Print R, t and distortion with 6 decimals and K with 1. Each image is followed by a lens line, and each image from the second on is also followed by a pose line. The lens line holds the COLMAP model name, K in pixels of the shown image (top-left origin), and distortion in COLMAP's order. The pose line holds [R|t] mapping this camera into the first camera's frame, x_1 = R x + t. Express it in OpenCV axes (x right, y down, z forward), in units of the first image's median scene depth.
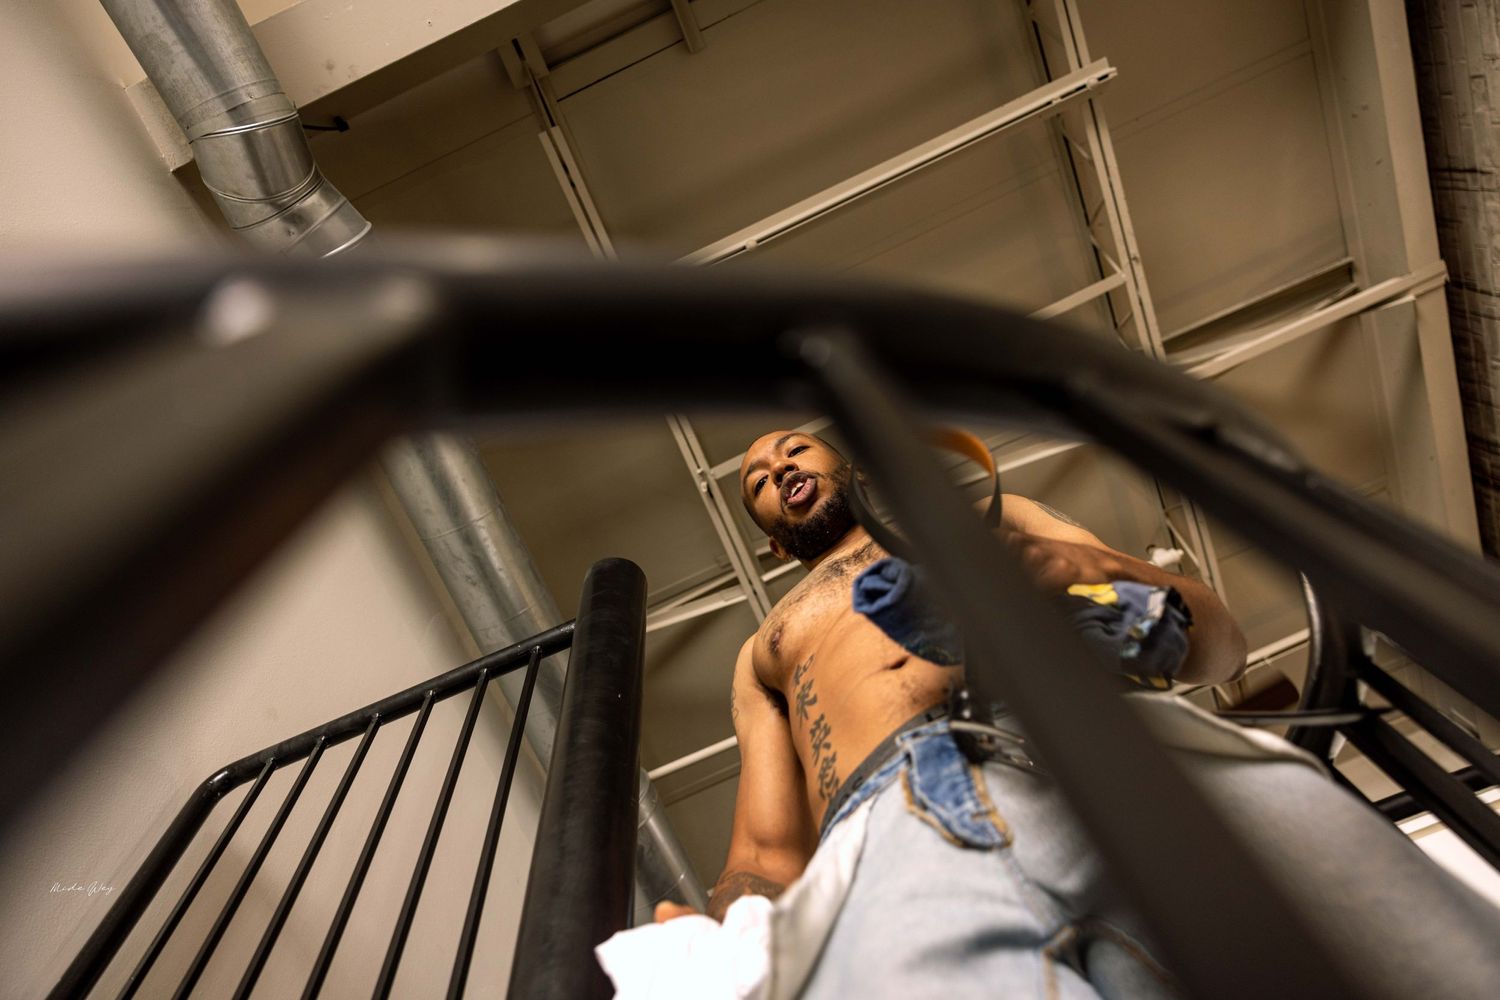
lens RADIAL K [[984.0, 0, 750.0], [0, 984.0, 500.0], [0, 0, 1]] dist [-0.001330, 0.003712]
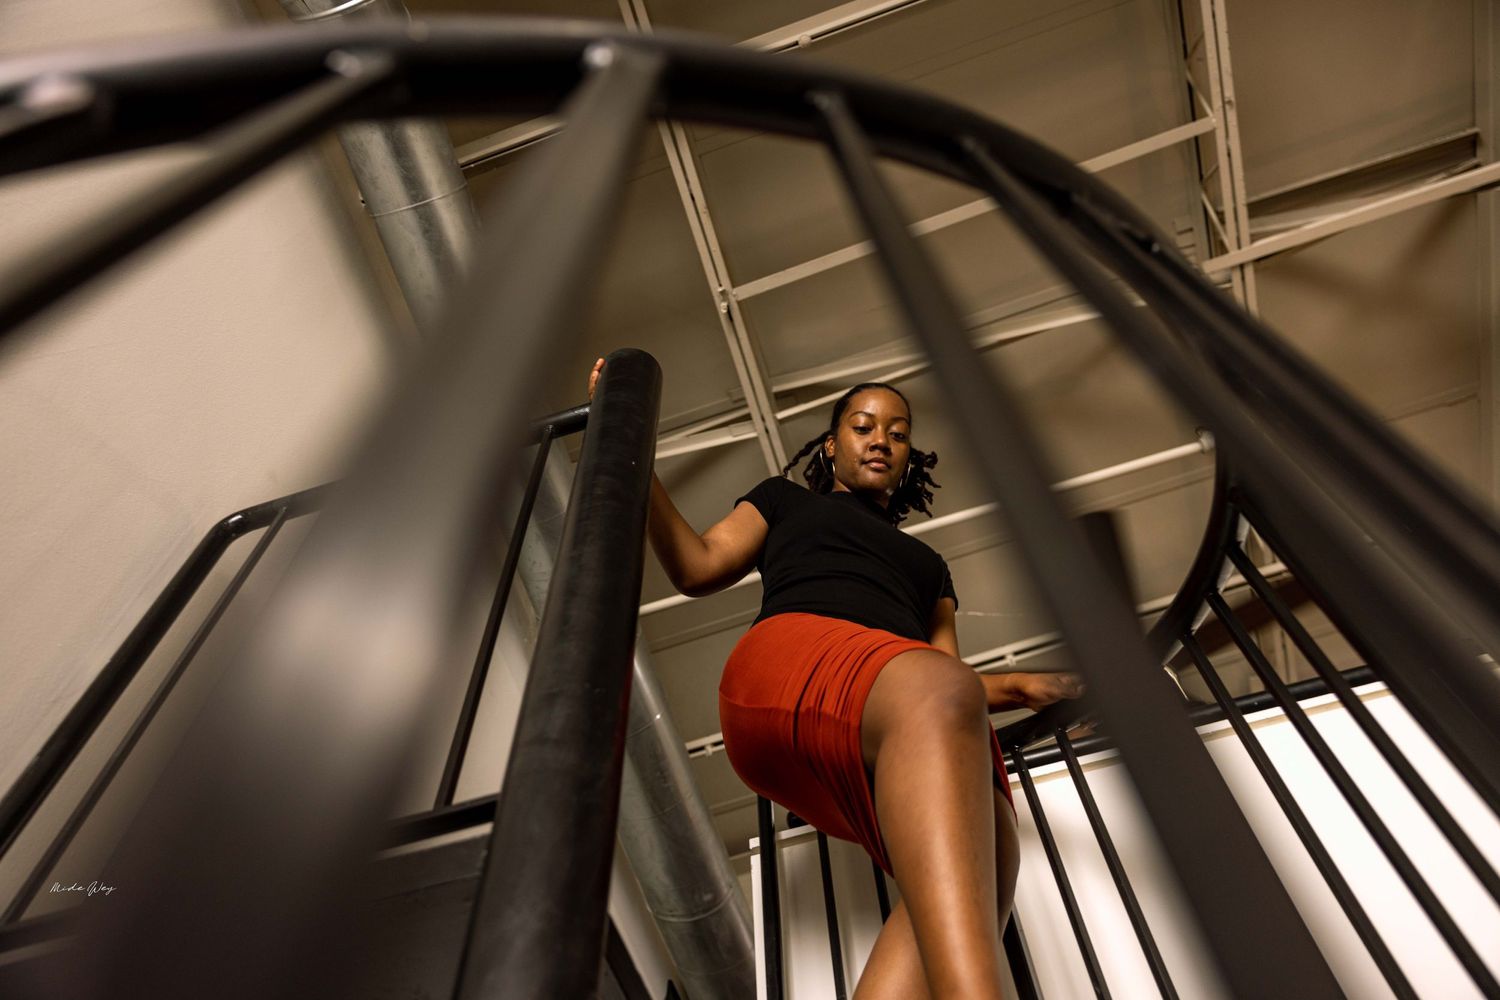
lens RADIAL K [[1202.3, 0, 756.1], [0, 1202.3, 503.4], [0, 0, 1]] dist [-0.007846, 0.008054]
pose [[0.994197, 0.107577, 0.000159, 0.002444], [-0.106824, 0.987059, 0.119596, 0.028995], [0.012709, -0.118919, 0.992823, -0.129137]]
